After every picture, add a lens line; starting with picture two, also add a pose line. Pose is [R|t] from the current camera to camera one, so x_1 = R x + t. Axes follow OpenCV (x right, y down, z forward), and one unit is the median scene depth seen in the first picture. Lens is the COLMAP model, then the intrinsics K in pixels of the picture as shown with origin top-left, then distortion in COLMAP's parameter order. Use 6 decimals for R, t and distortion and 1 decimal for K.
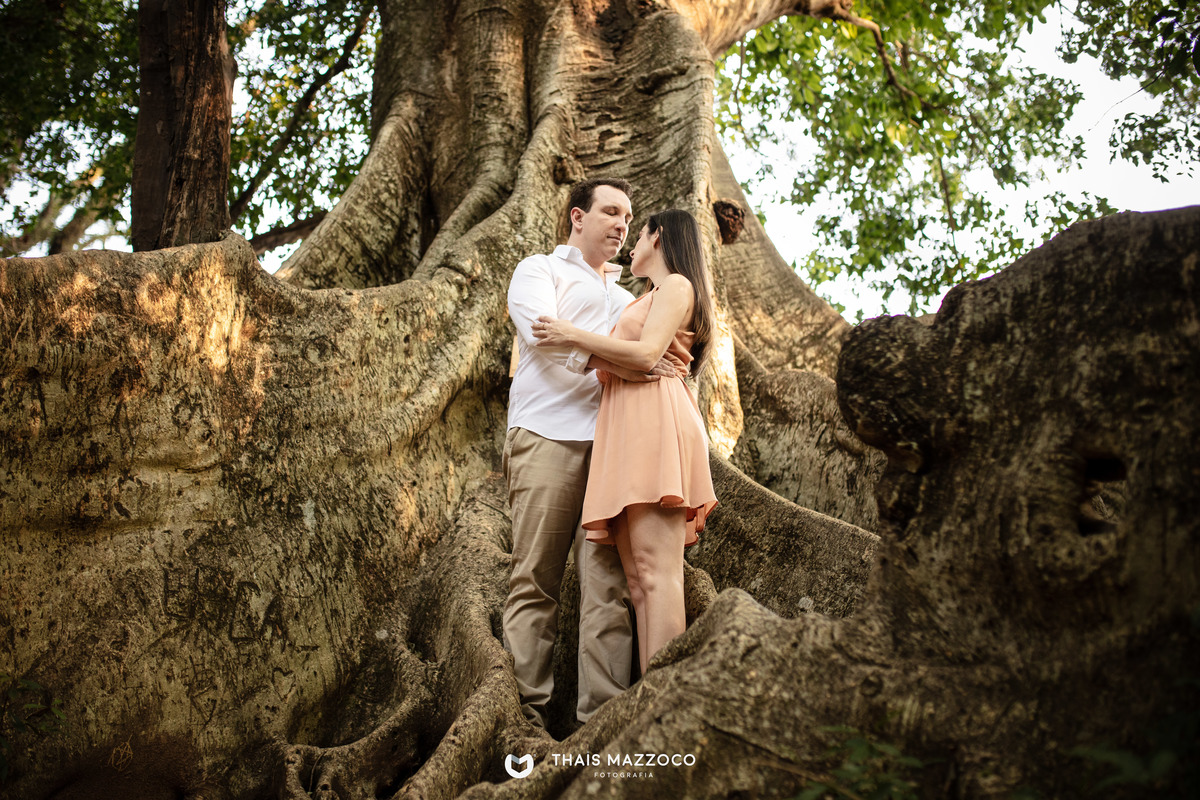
lens RADIAL K [[1265.5, 0, 594.3], [0, 1265.5, 391.3], [0, 0, 1]] dist [-0.032679, 0.000000]
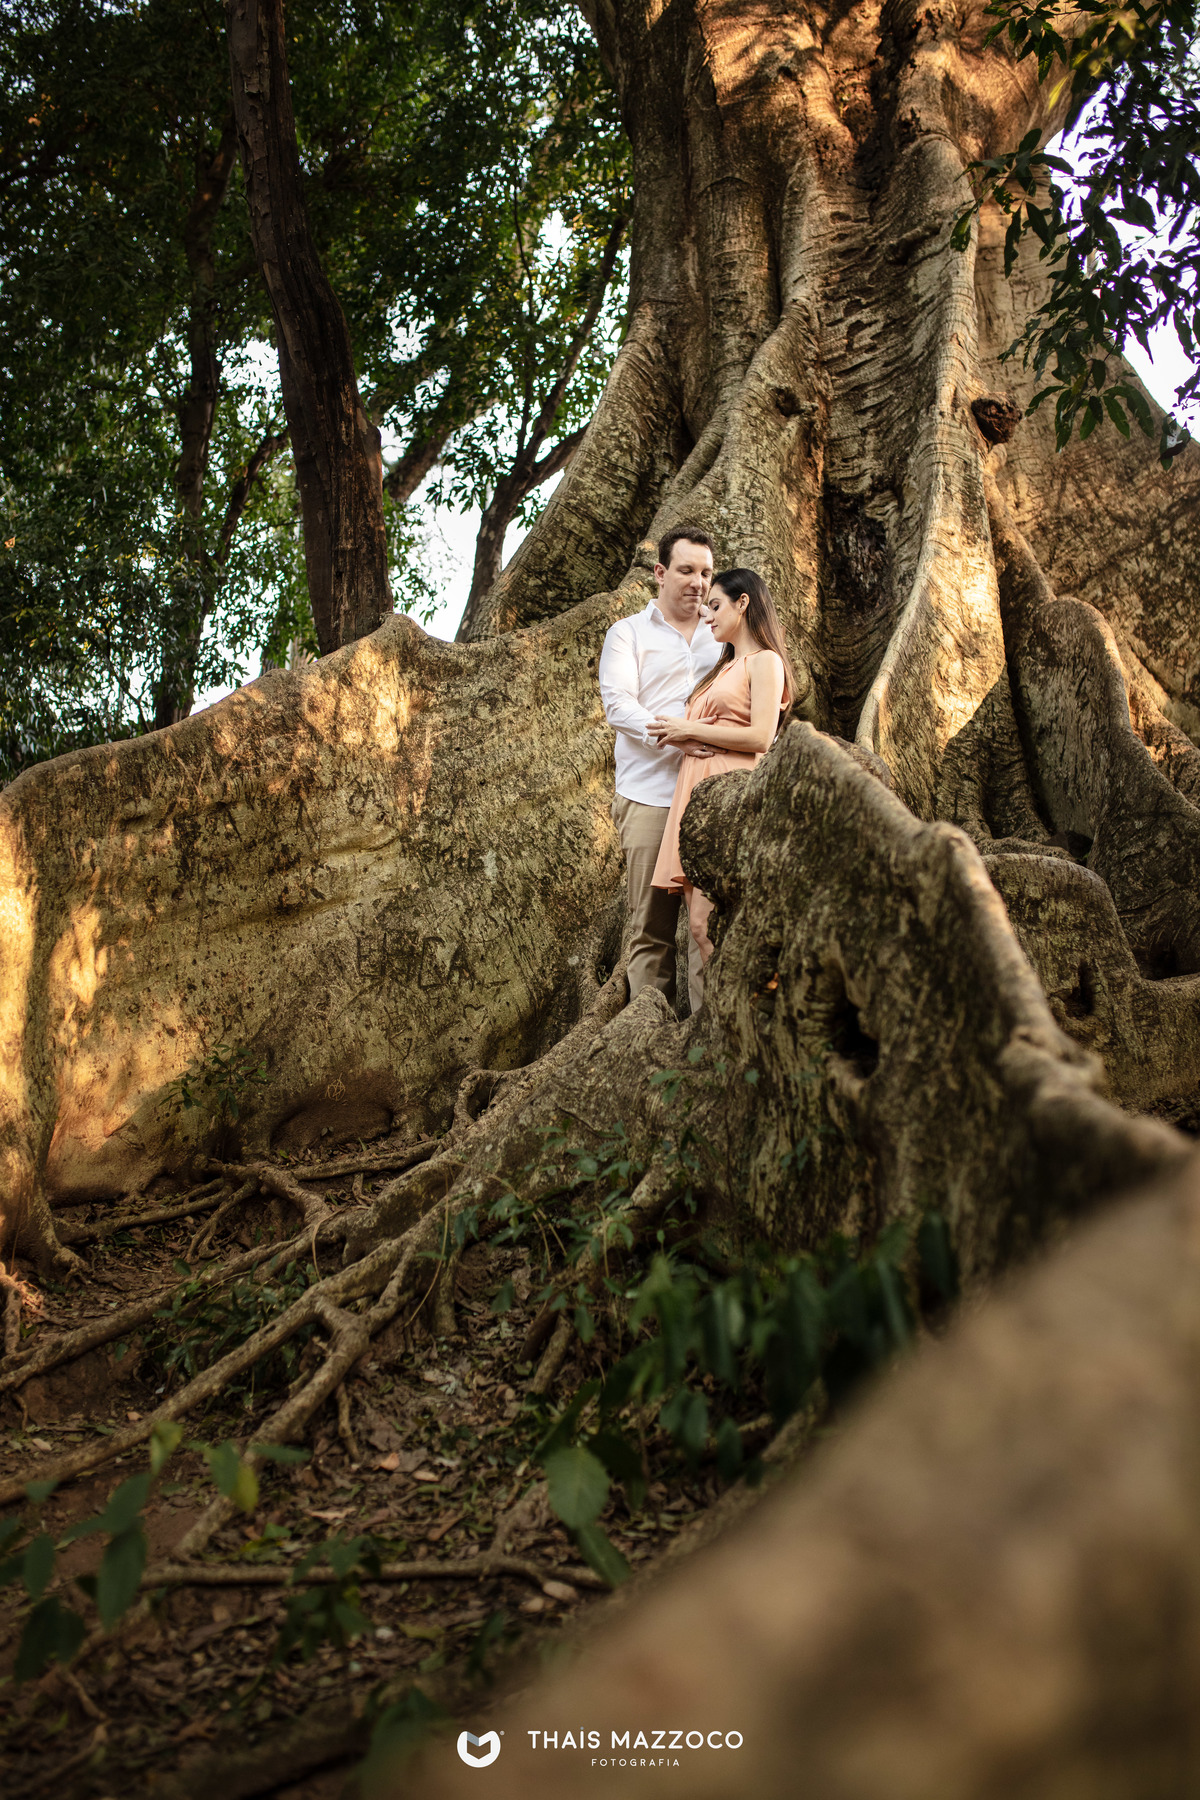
lens RADIAL K [[1898.3, 0, 606.2], [0, 1898.3, 905.2], [0, 0, 1]] dist [-0.032679, 0.000000]
pose [[0.907291, -0.054288, -0.416985, 0.529273], [0.166763, 0.956771, 0.238285, -0.235015], [0.386023, -0.285731, 0.877122, -0.418168]]
